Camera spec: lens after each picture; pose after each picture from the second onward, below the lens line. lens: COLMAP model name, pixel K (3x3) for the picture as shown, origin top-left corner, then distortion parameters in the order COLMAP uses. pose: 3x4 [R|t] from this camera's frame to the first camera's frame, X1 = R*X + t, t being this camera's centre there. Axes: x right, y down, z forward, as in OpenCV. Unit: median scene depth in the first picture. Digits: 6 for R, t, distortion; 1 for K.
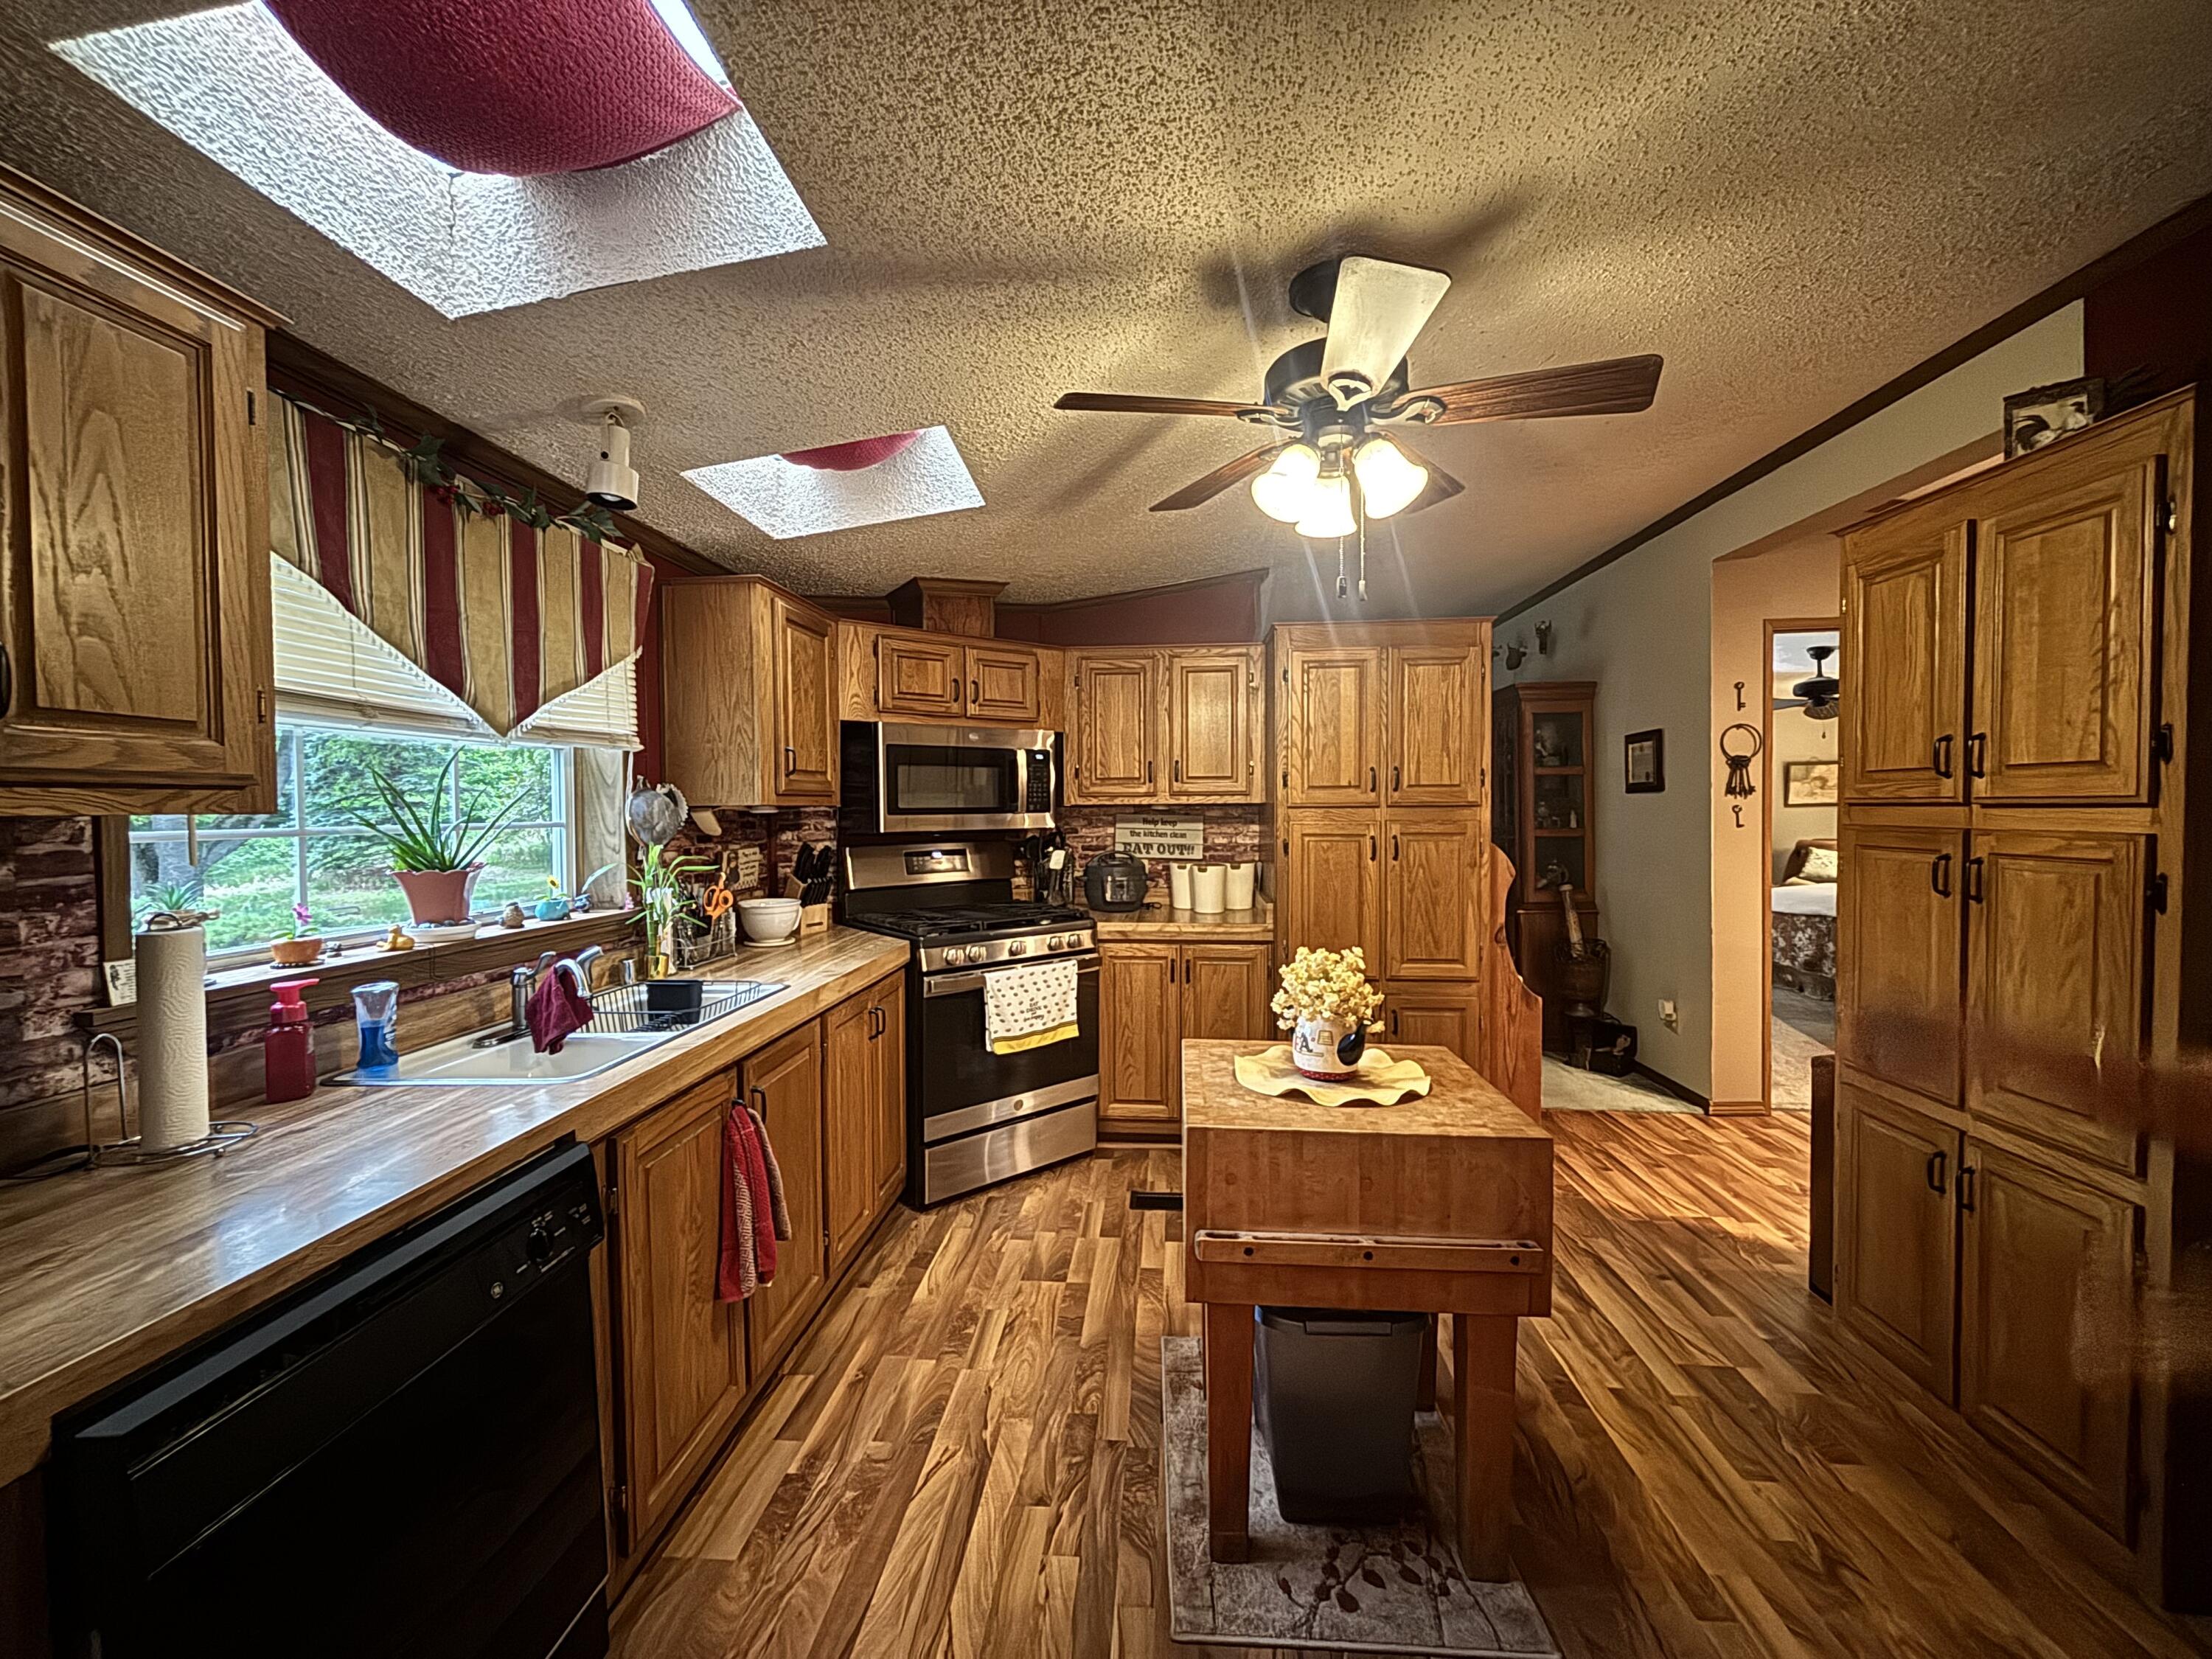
lens RADIAL K [[893.7, 0, 1102.4], [0, 893.7, 824.4], [0, 0, 1]] dist [0.004540, -0.001812]
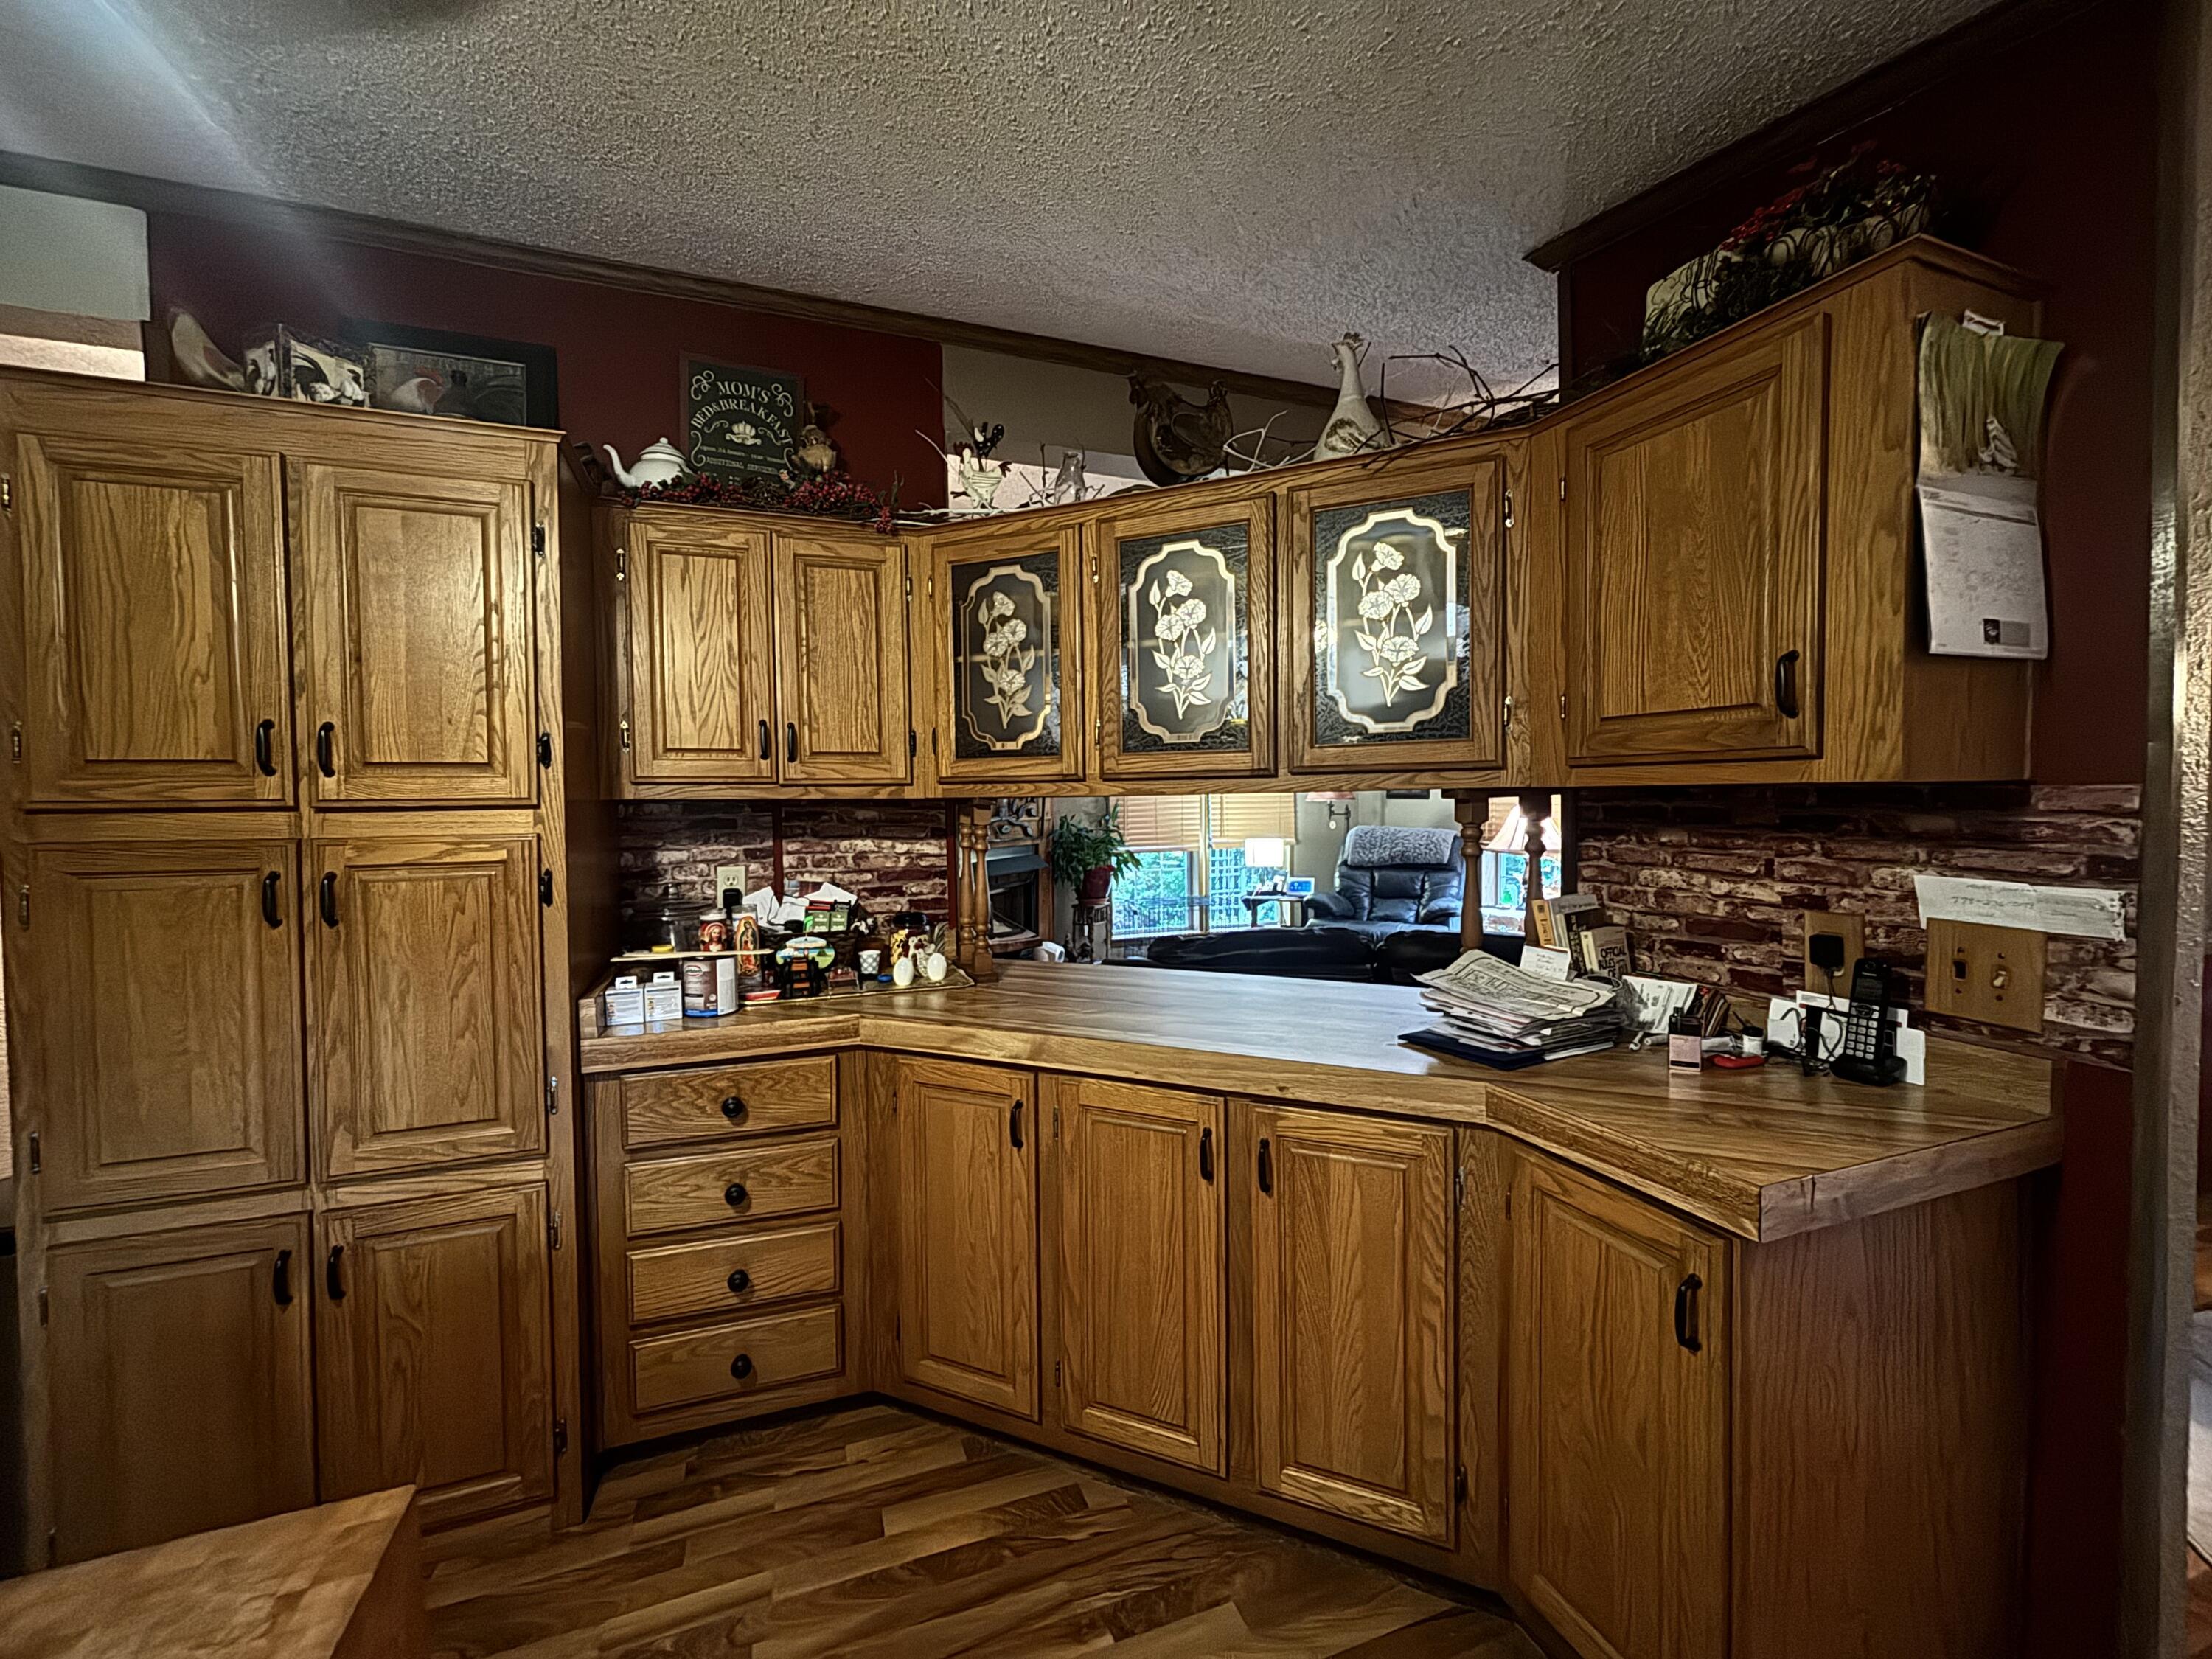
lens RADIAL K [[893.7, 0, 1109.1], [0, 893.7, 826.2], [0, 0, 1]] dist [0.004540, -0.001812]
pose [[-0.423003, -0.017054, 0.905968, -0.078167], [0.031819, 0.998927, 0.033661, -0.010854], [-0.905569, 0.043065, -0.422007, 0.700722]]
